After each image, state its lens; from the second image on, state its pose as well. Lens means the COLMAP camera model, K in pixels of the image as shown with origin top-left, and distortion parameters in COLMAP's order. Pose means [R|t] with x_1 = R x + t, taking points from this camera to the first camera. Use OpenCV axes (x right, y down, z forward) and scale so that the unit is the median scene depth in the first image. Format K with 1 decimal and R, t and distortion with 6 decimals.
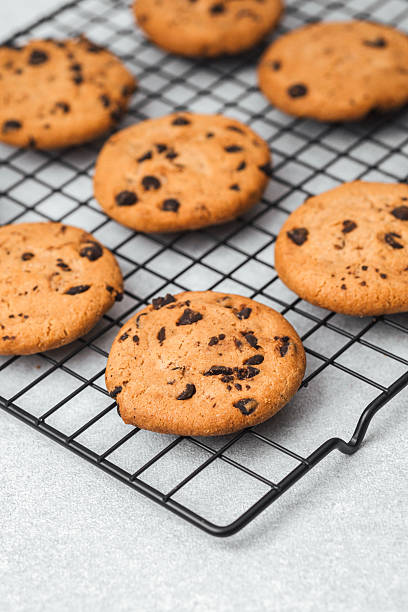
lens RADIAL K [[1869.6, 0, 204.3], [0, 1869.6, 279.4], [0, 0, 1]] dist [0.126928, 2.094770]
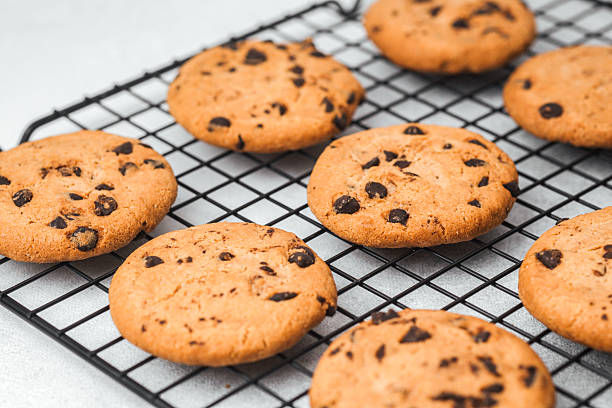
lens RADIAL K [[1869.6, 0, 306.0], [0, 1869.6, 204.0], [0, 0, 1]] dist [0.126928, 2.094770]
pose [[0.995805, 0.078504, -0.046997, -0.020673], [-0.083945, 0.988220, -0.127965, 0.068936], [0.036398, 0.131374, 0.990665, 0.160745]]
